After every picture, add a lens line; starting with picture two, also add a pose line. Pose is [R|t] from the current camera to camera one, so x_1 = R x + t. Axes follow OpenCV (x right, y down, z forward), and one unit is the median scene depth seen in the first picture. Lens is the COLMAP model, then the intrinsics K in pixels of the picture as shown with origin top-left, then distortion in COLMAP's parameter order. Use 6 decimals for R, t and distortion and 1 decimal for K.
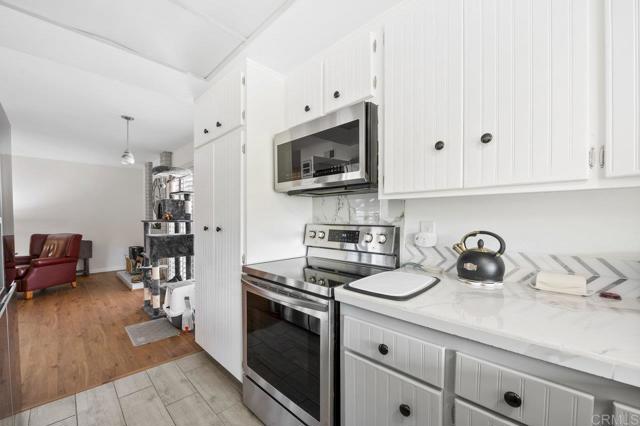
lens RADIAL K [[257.4, 0, 324.8], [0, 257.4, 221.6], [0, 0, 1]] dist [-0.007226, -0.001135]
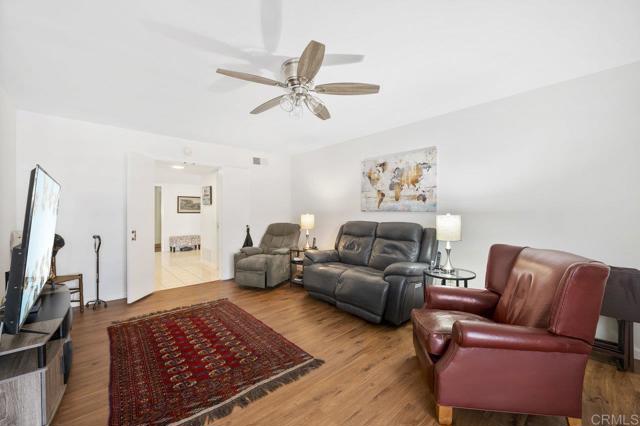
lens RADIAL K [[257.4, 0, 318.8], [0, 257.4, 211.4], [0, 0, 1]] dist [-0.007226, -0.001135]
pose [[-0.060033, 0.001847, -0.998195, -1.098342], [-0.006708, 0.999975, 0.002254, -0.015224], [0.998174, 0.006832, -0.060019, 1.184810]]
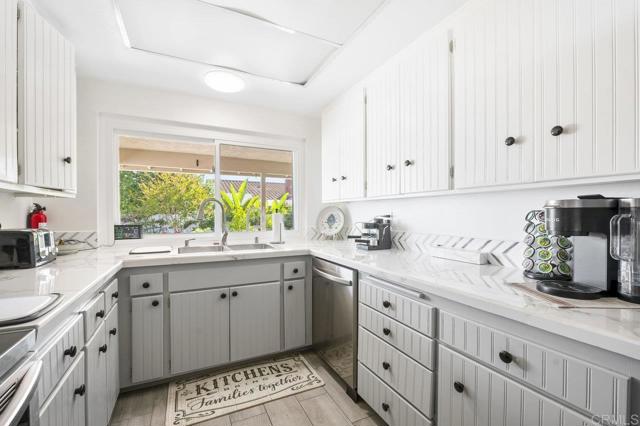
lens RADIAL K [[275.9, 0, 316.8], [0, 275.9, 217.5], [0, 0, 1]] dist [-0.007316, 0.000470]
pose [[-0.939866, -0.005535, 0.341498, -0.360473], [0.003199, 0.999682, 0.025006, -0.001366], [-0.341528, 0.024595, -0.939550, 0.627528]]
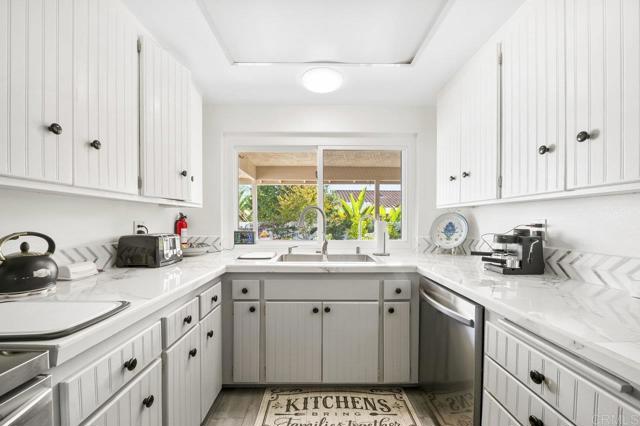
lens RADIAL K [[257.4, 0, 322.7], [0, 257.4, 225.4], [0, 0, 1]] dist [-0.007226, -0.001135]
pose [[-0.707443, -0.014107, 0.706630, -0.333580], [0.005707, 0.999654, 0.025671, -0.000879], [-0.706747, 0.022193, -0.707118, 0.442818]]
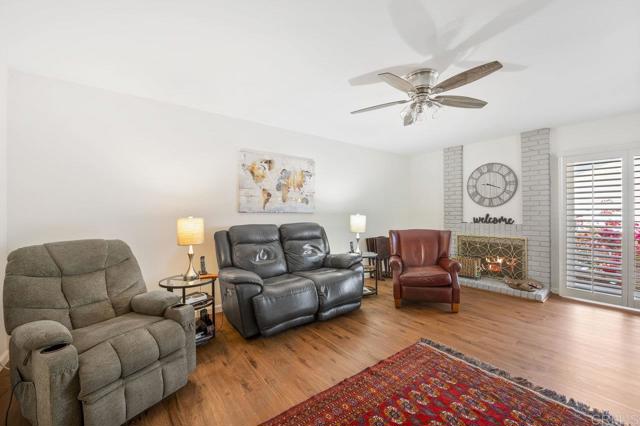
lens RADIAL K [[257.4, 0, 322.3], [0, 257.4, 212.2], [0, 0, 1]] dist [-0.007226, -0.001135]
pose [[0.991647, -0.004075, -0.128917, -2.114442], [0.002196, 0.999889, -0.014718, 0.002624], [0.128963, 0.014312, 0.991546, 0.184571]]
